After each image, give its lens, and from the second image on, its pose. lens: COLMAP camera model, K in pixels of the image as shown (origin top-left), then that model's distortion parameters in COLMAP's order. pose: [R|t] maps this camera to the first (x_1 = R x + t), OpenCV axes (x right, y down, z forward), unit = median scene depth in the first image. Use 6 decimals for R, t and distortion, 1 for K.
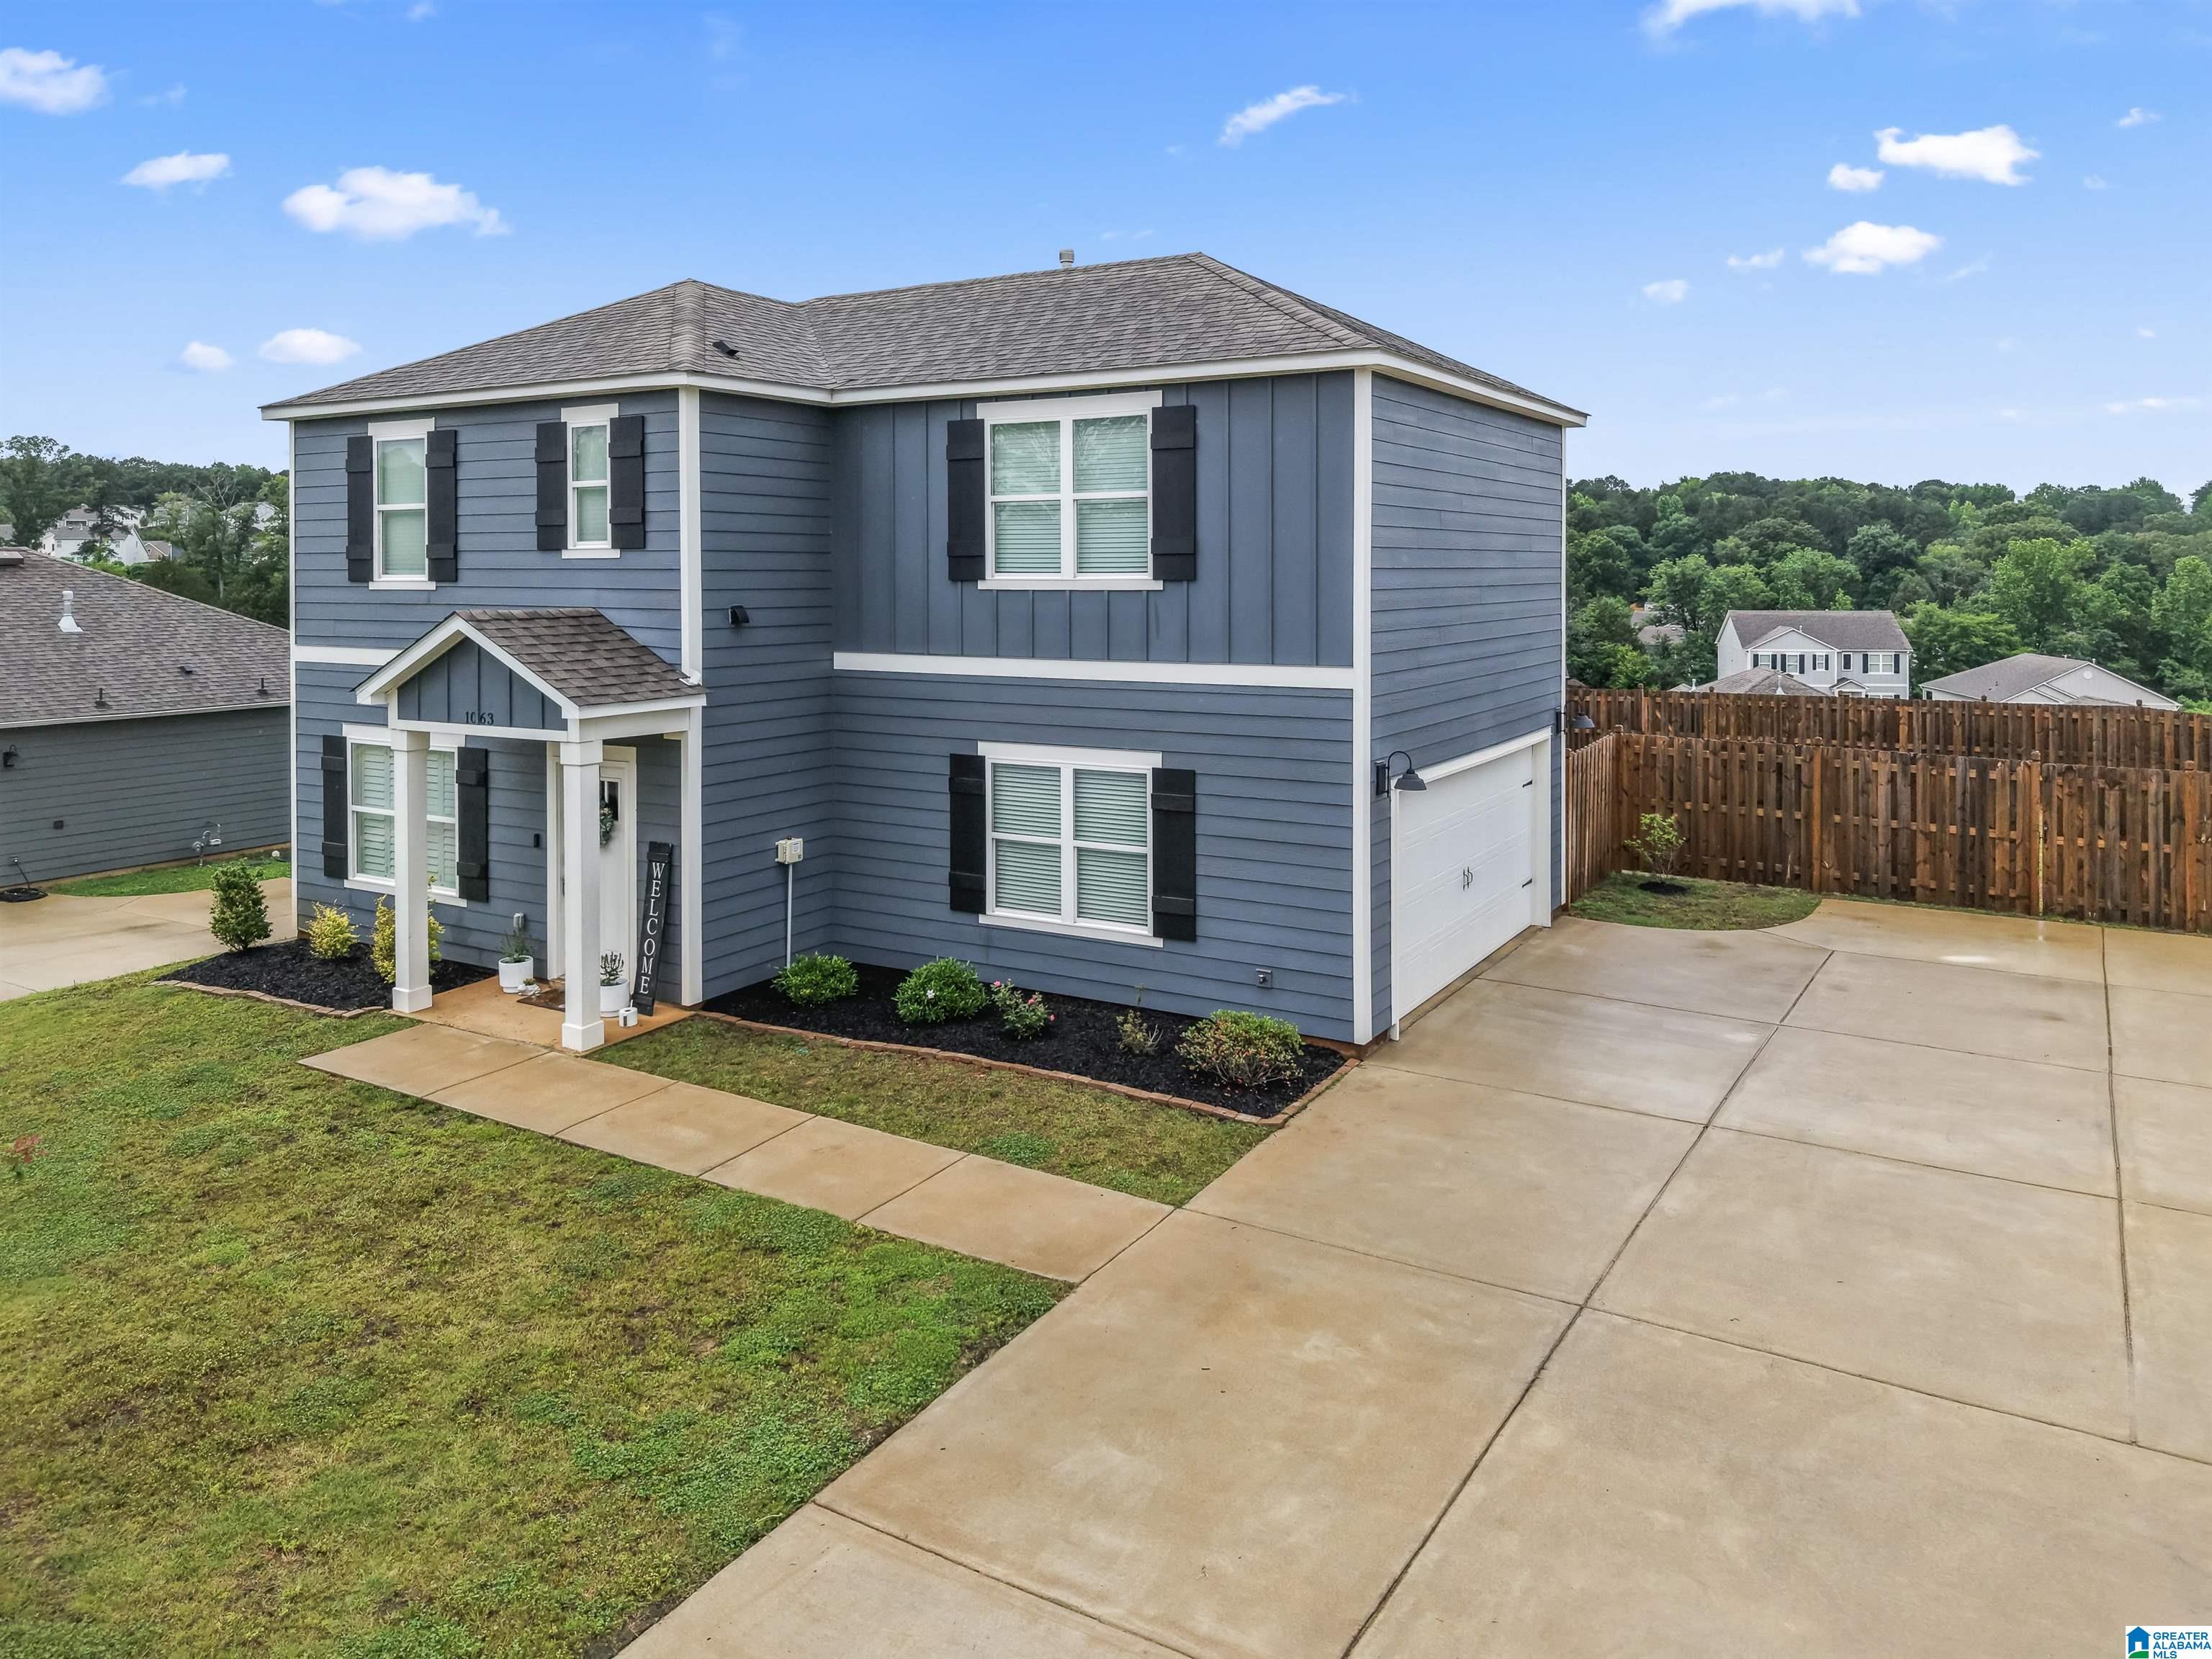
lens RADIAL K [[1554.2, 0, 1106.0], [0, 1554.2, 829.5], [0, 0, 1]] dist [0.003233, -0.000307]
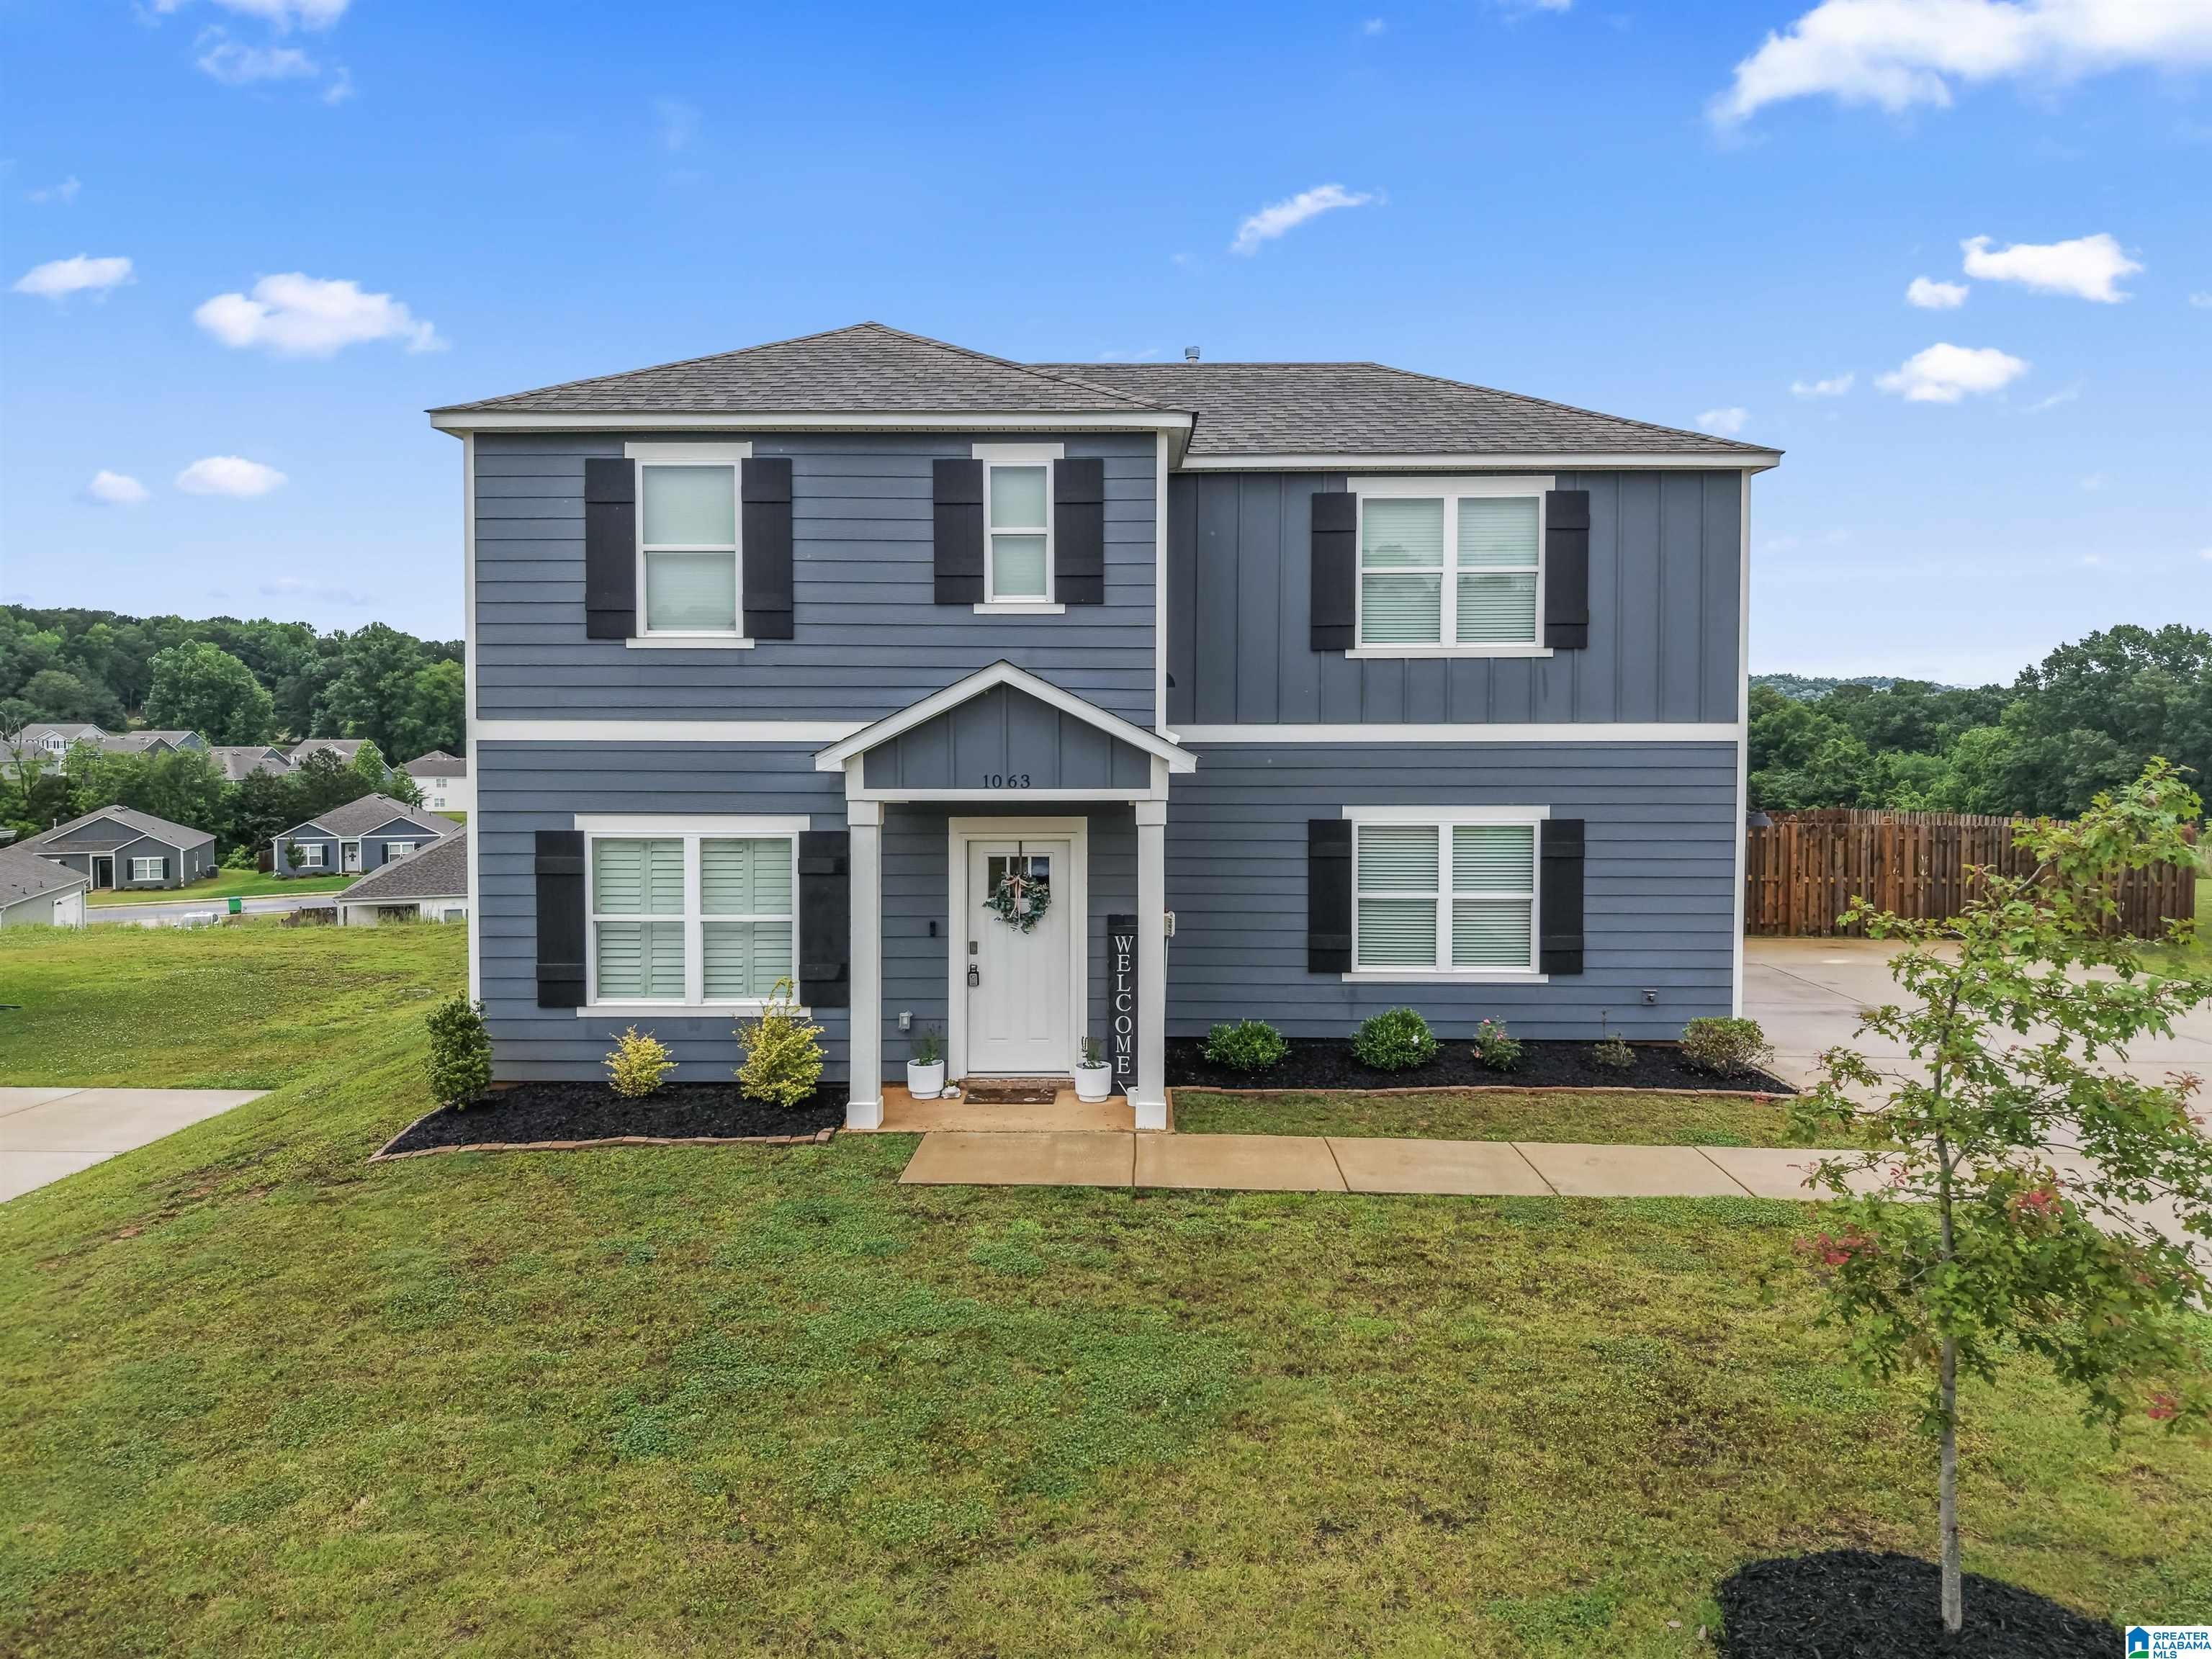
lens RADIAL K [[1521.8, 0, 1111.4], [0, 1521.8, 872.7], [0, 0, 1]] dist [0.007325, 0.299881]
pose [[0.857343, -0.077317, 0.508905, -0.729405], [0.078272, 0.996740, 0.019571, -0.044219], [-0.508760, 0.023054, 0.860600, 0.212357]]
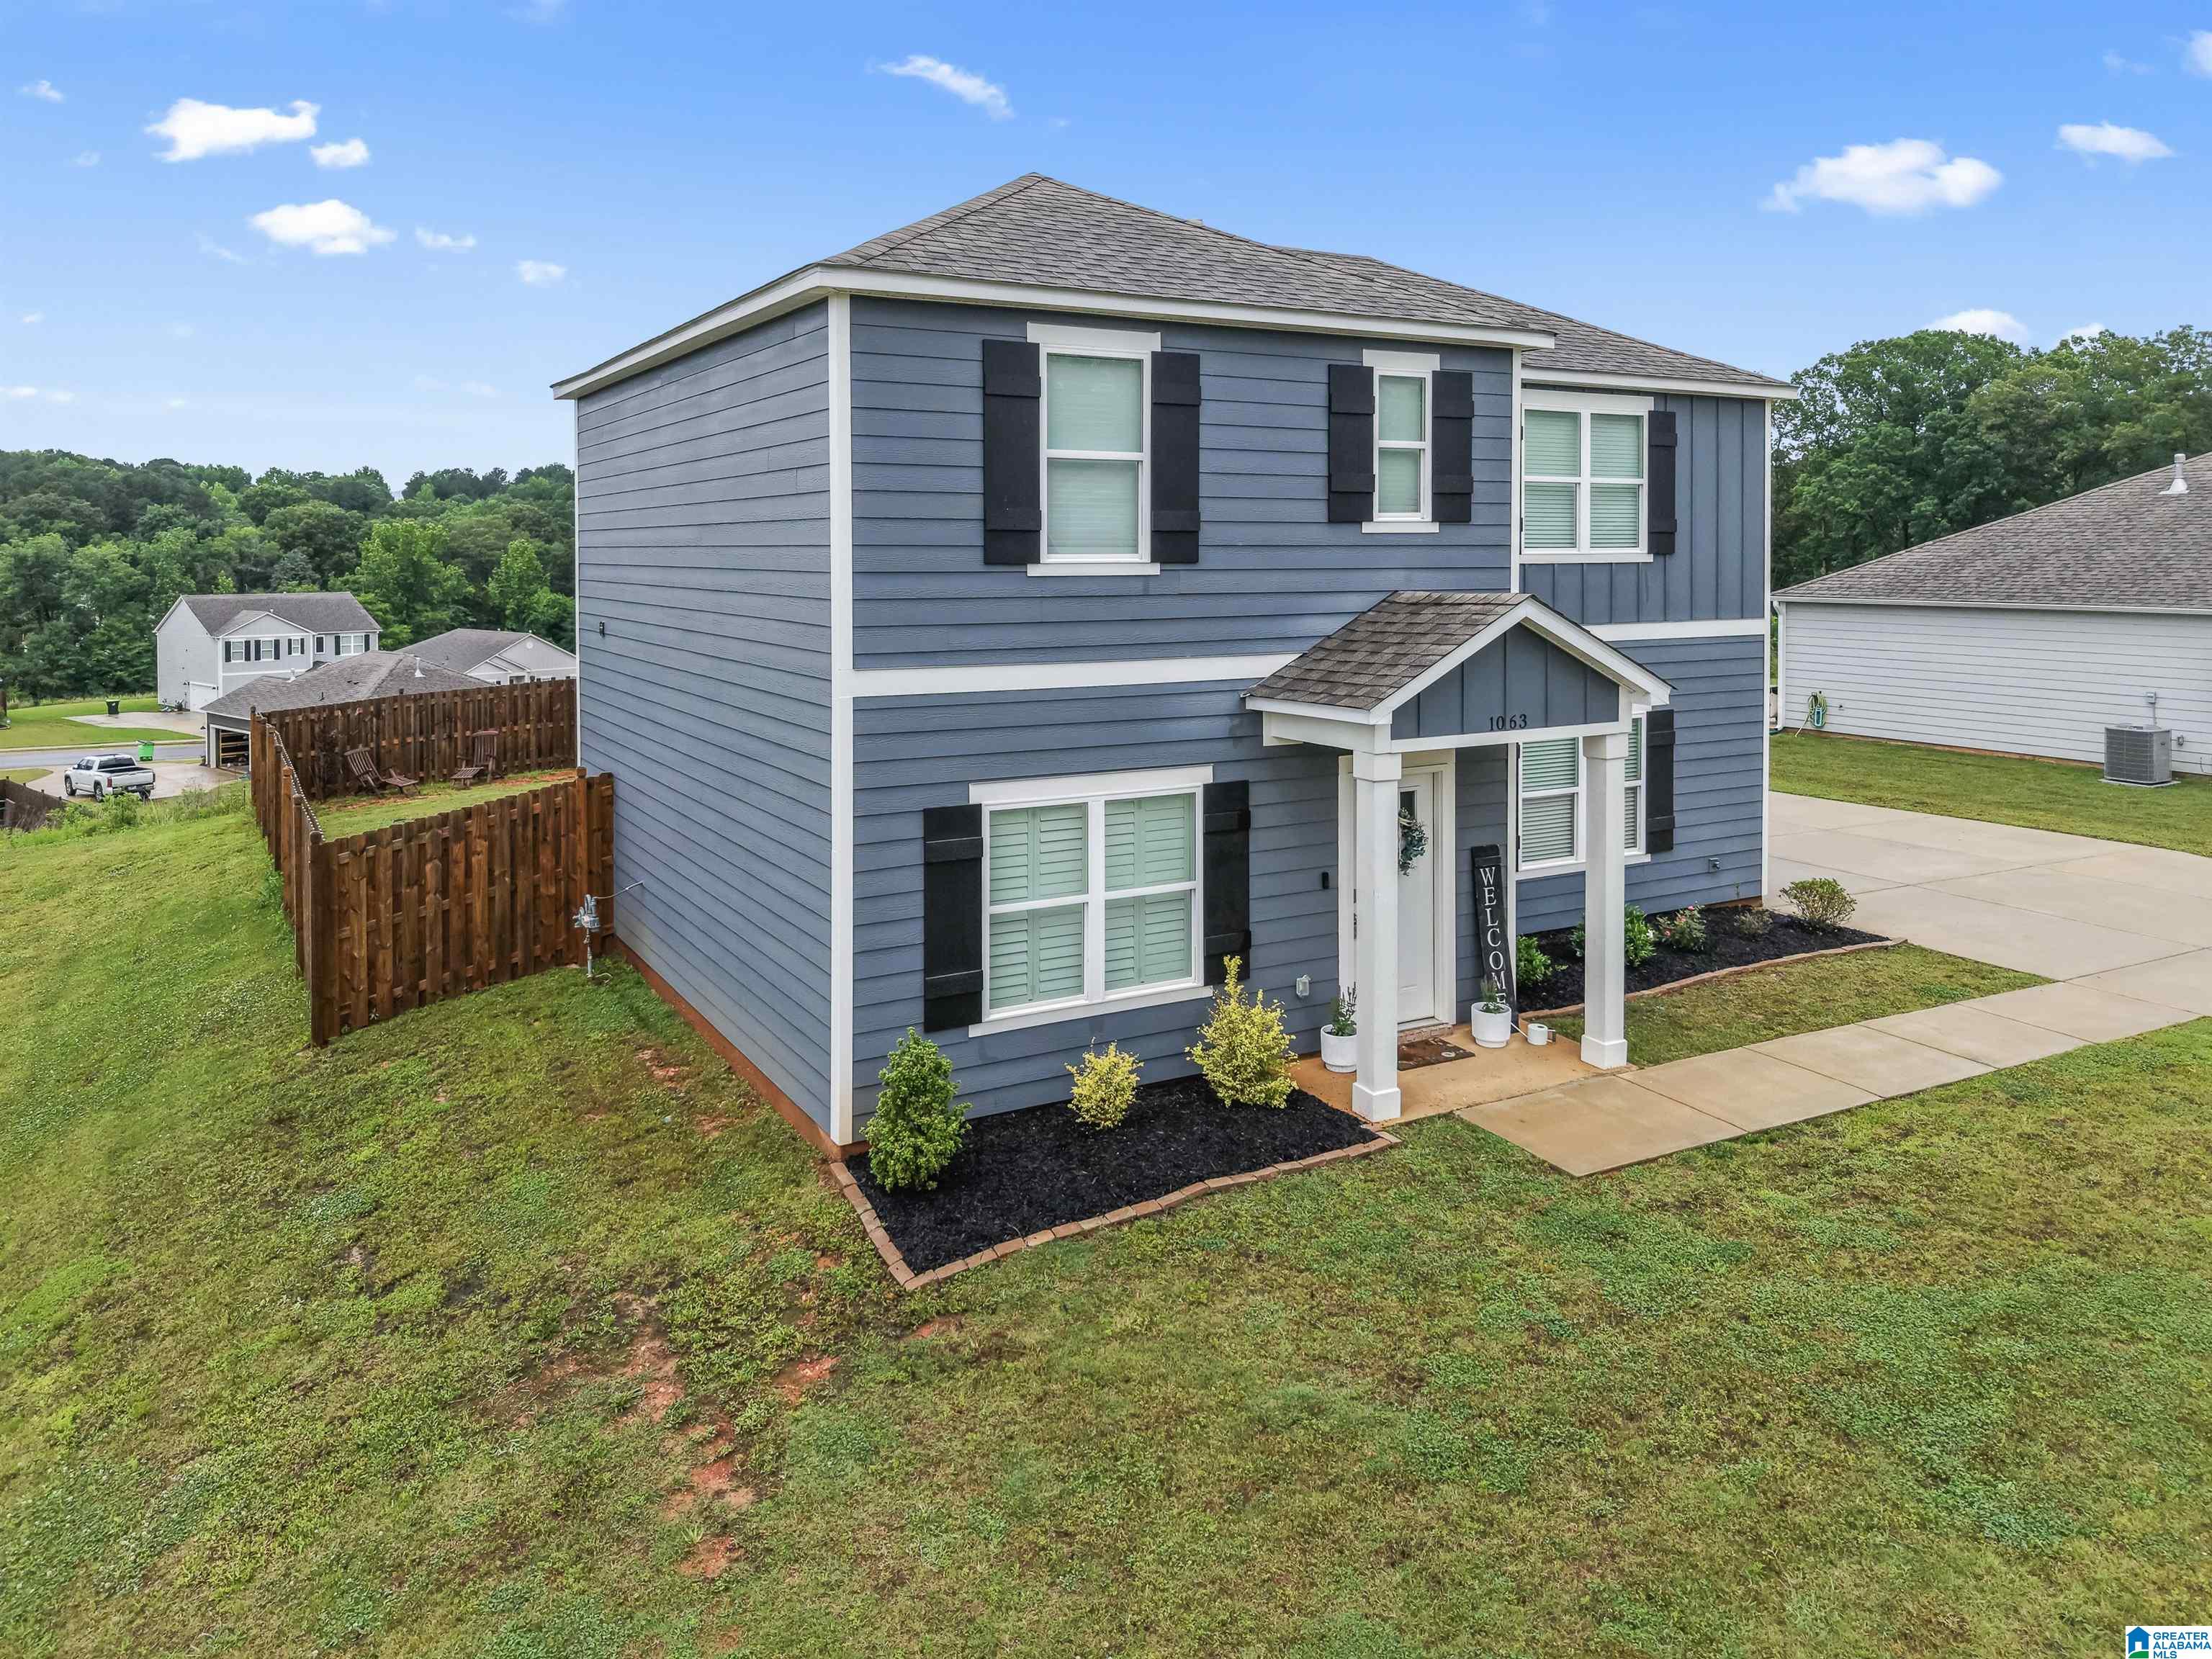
lens RADIAL K [[1537.1, 0, 1106.0], [0, 1537.1, 829.5], [0, 0, 1]] dist [0.011315, 0.001152]
pose [[0.496789, -0.155521, 0.853823, -1.132772], [0.144717, 0.984884, 0.095190, -0.115289], [-0.855720, 0.076274, 0.511786, 0.704545]]
